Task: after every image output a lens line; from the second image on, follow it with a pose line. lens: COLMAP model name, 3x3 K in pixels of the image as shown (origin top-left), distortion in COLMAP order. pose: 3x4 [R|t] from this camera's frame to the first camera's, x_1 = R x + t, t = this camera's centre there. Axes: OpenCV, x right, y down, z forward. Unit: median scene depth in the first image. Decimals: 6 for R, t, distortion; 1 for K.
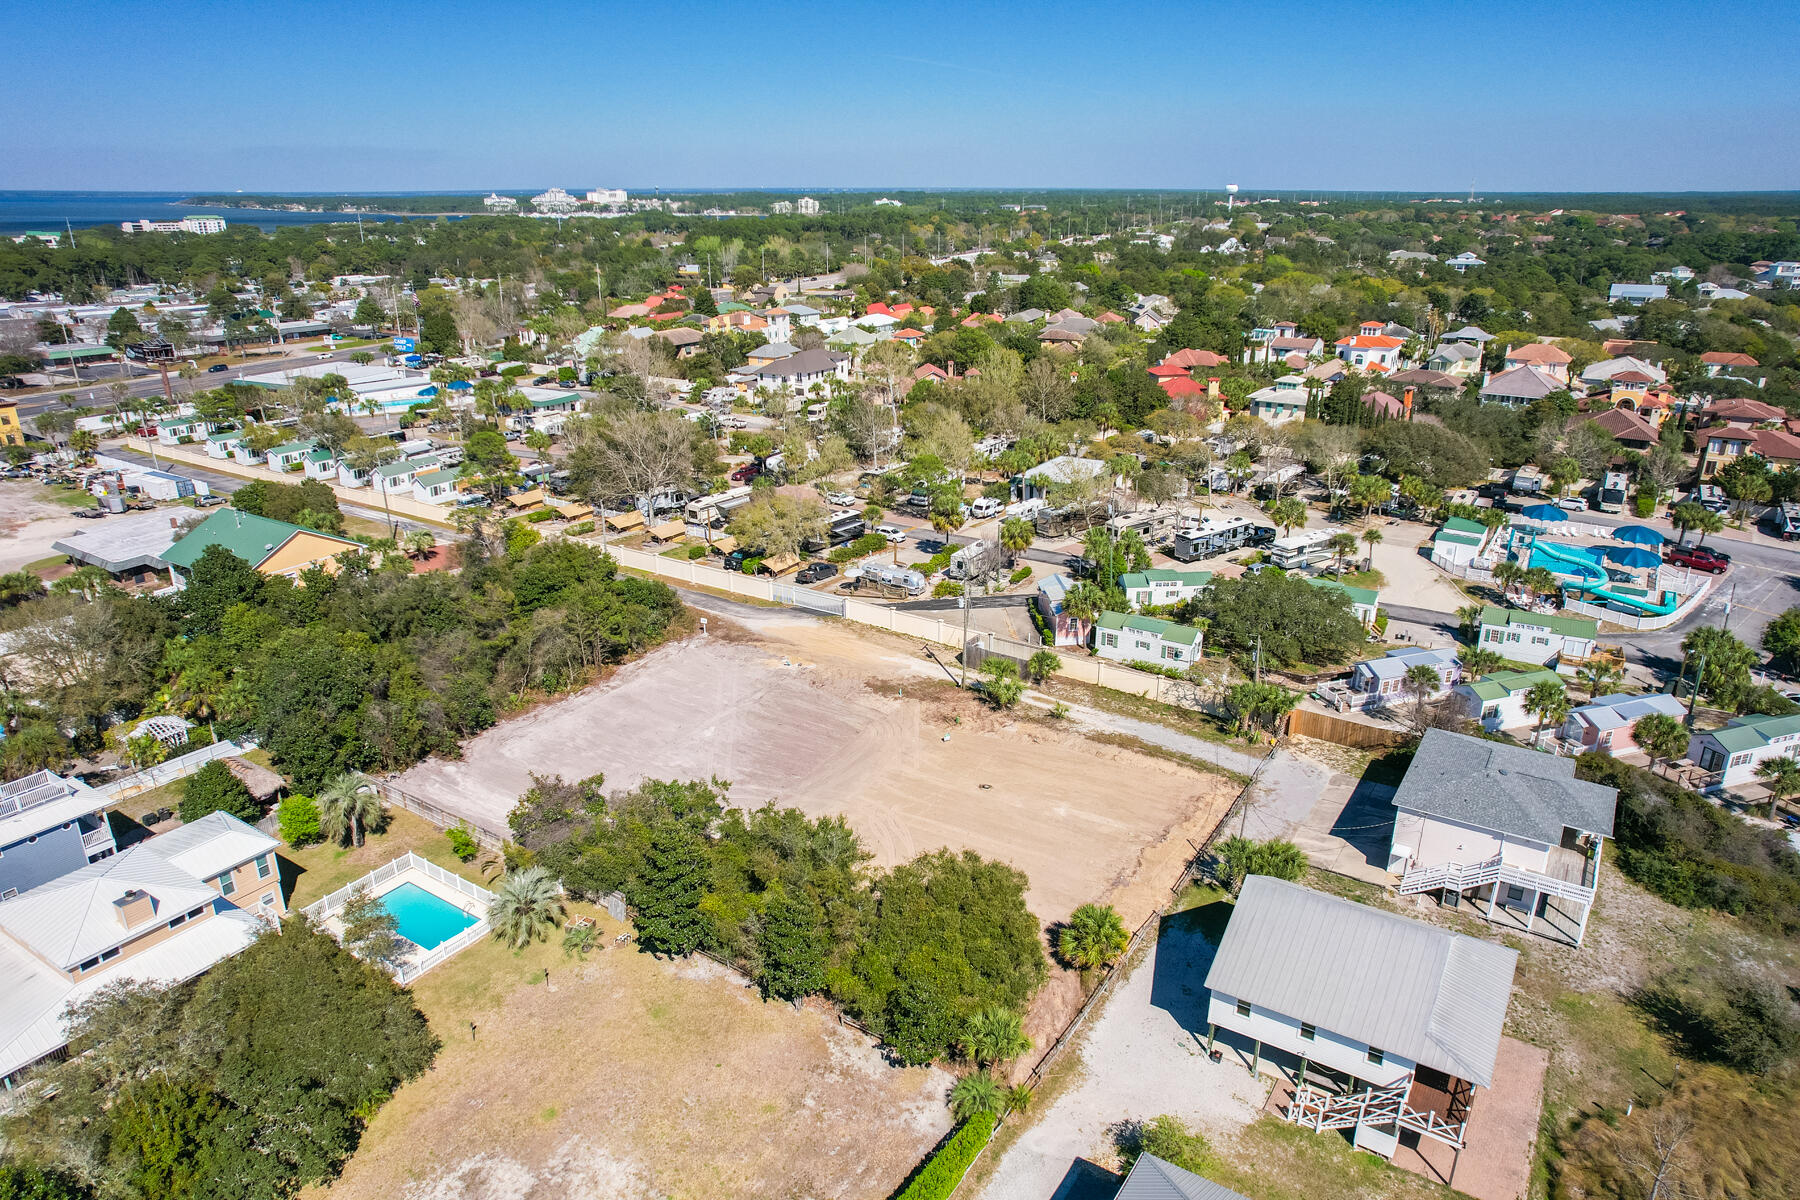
lens RADIAL K [[1151.8, 0, 899.5], [0, 1151.8, 594.0], [0, 0, 1]] dist [-0.075435, 0.066040]
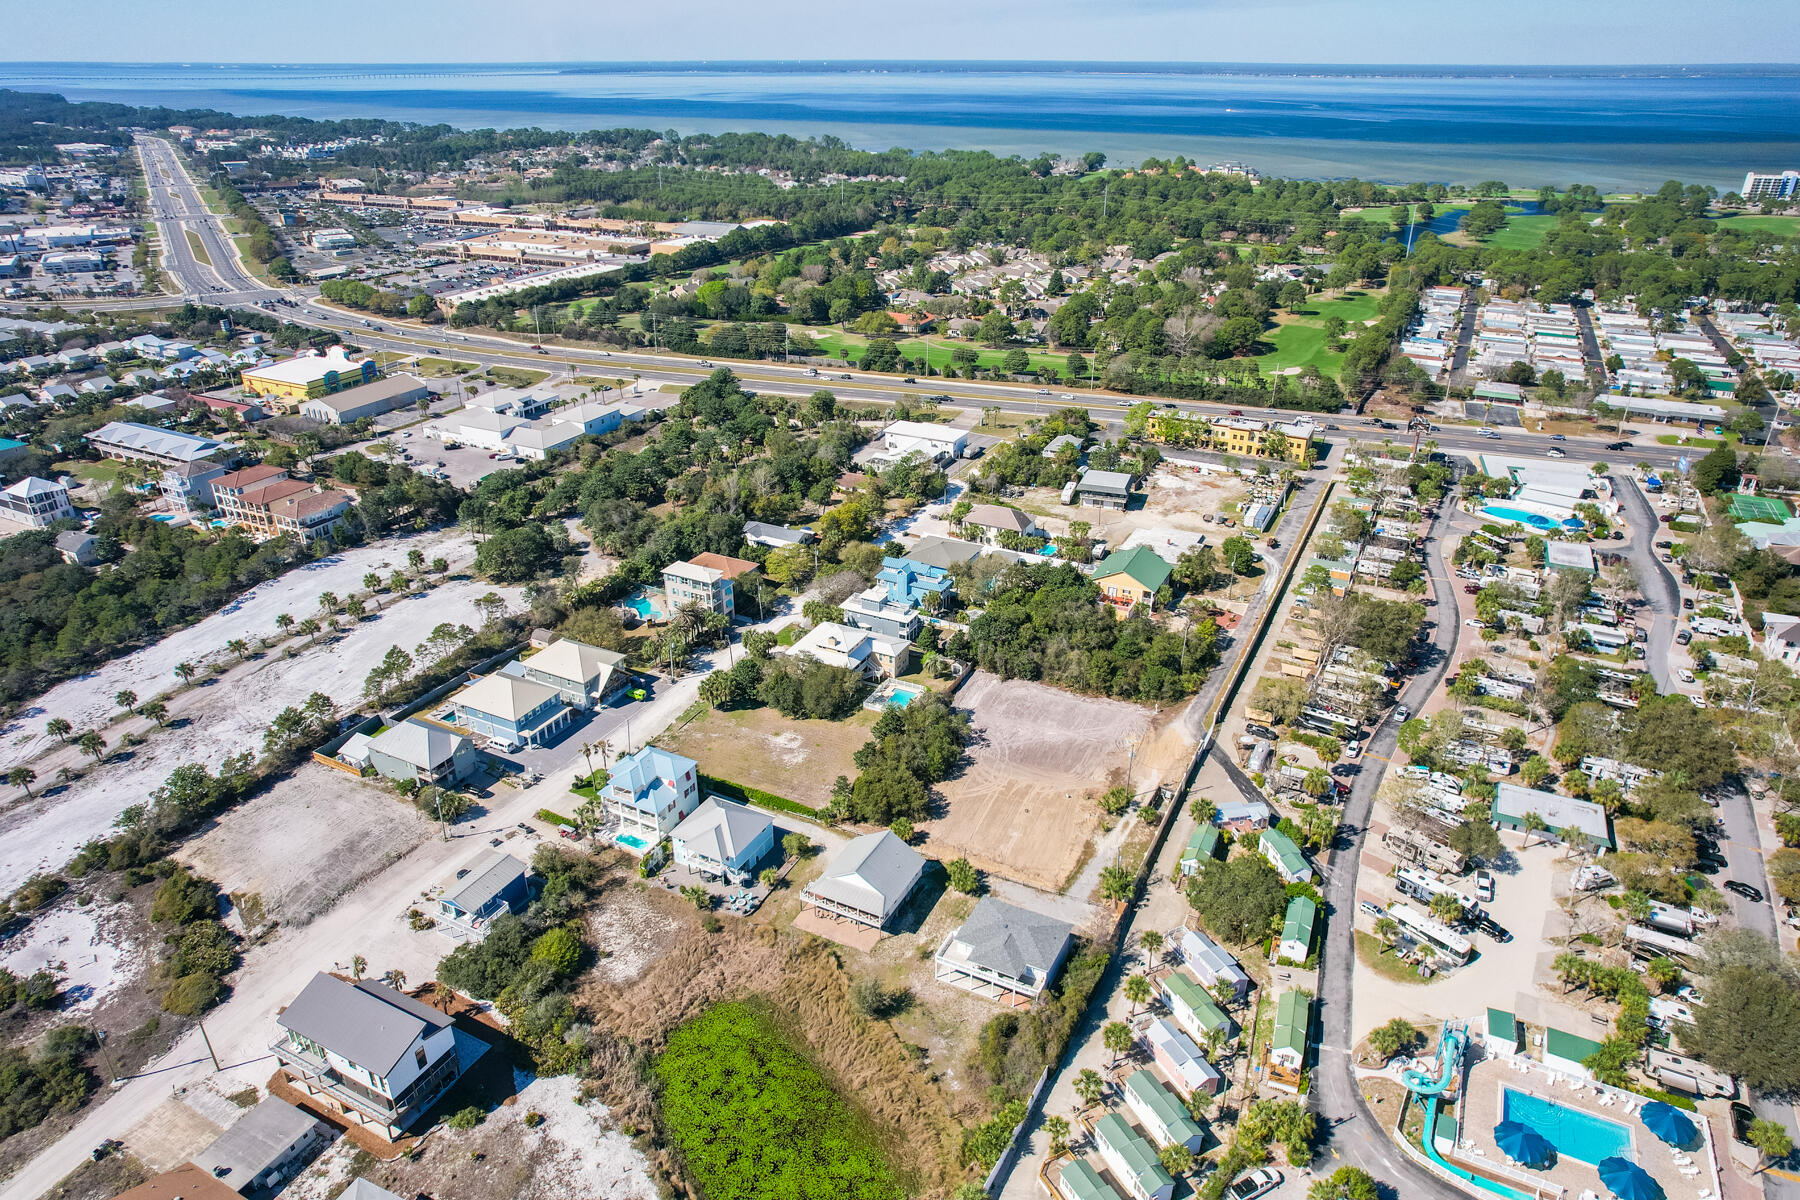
lens RADIAL K [[1151.8, 0, 899.5], [0, 1151.8, 593.1], [0, 0, 1]] dist [-0.075435, 0.066040]
pose [[0.108111, 0.423102, -0.899609, 1.547746], [-0.333859, 0.867811, 0.368025, -0.764477], [0.936403, 0.260555, 0.235077, 0.154134]]
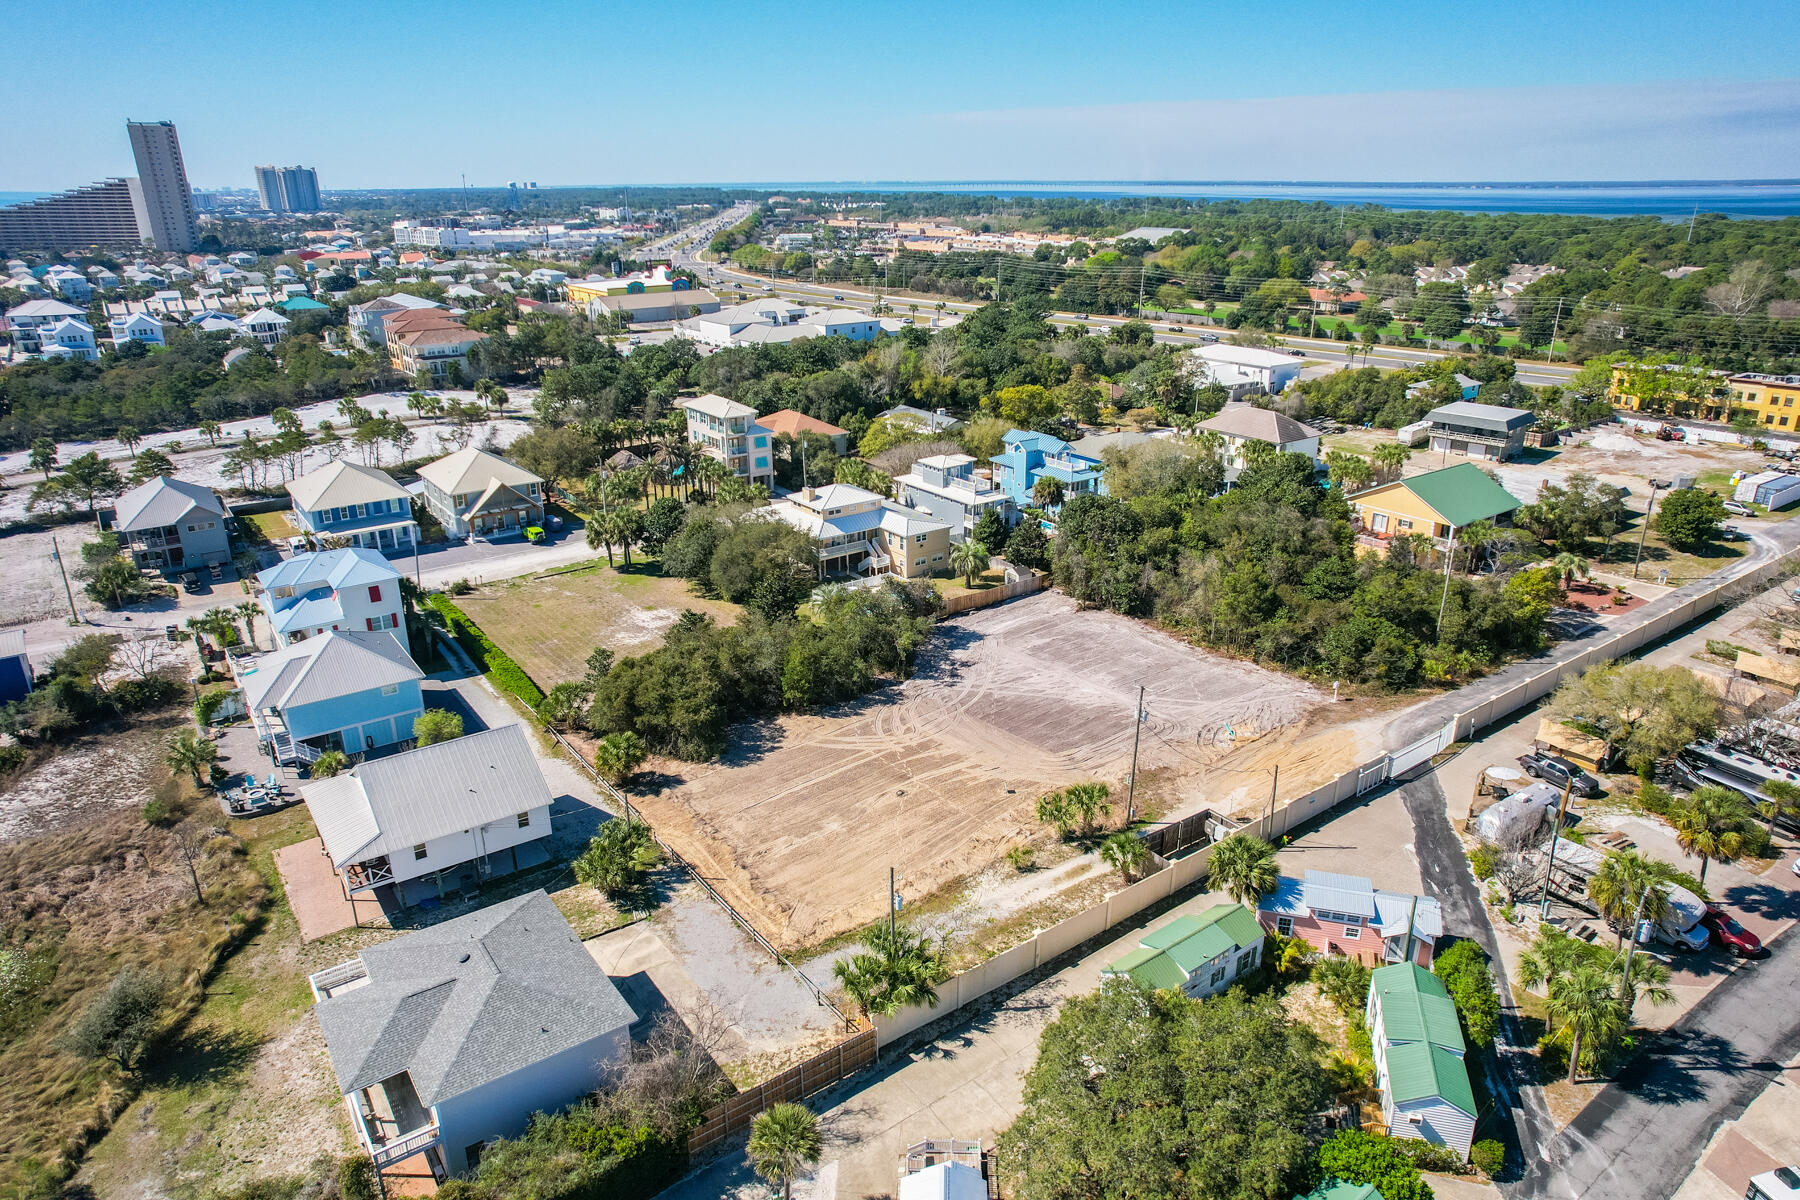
lens RADIAL K [[1151.8, 0, 899.0], [0, 1151.8, 591.4], [0, 0, 1]] dist [-0.075435, 0.066040]
pose [[-0.357287, 0.317926, -0.878219, 0.756691], [-0.307888, 0.847634, 0.432113, -0.342079], [0.881788, 0.424782, -0.204963, 0.976729]]
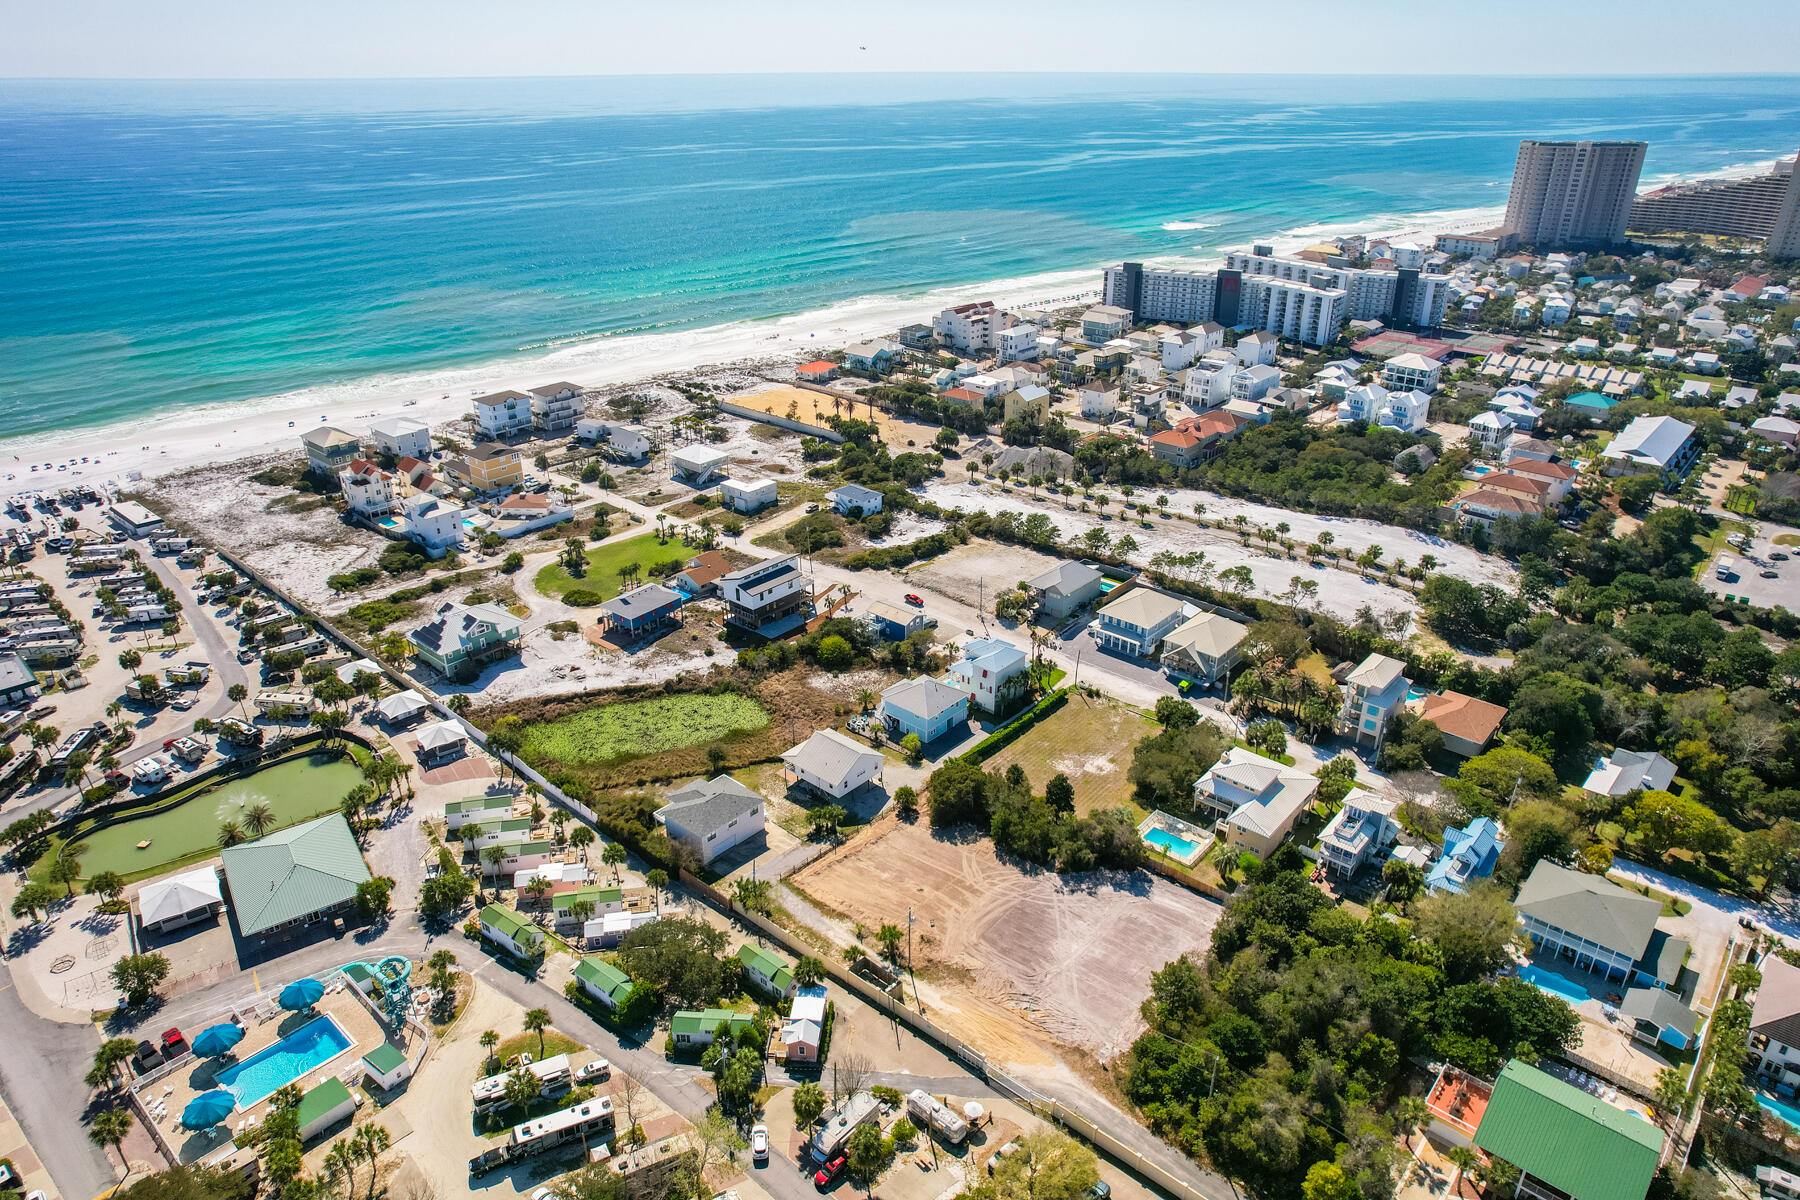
lens RADIAL K [[1151.8, 0, 899.7], [0, 1151.8, 597.1], [0, 0, 1]] dist [-0.075435, 0.066040]
pose [[-0.989398, -0.057783, 0.133242, -0.103018], [0.052180, 0.714748, 0.697433, -1.320486], [-0.135534, 0.696991, -0.704155, 1.748110]]
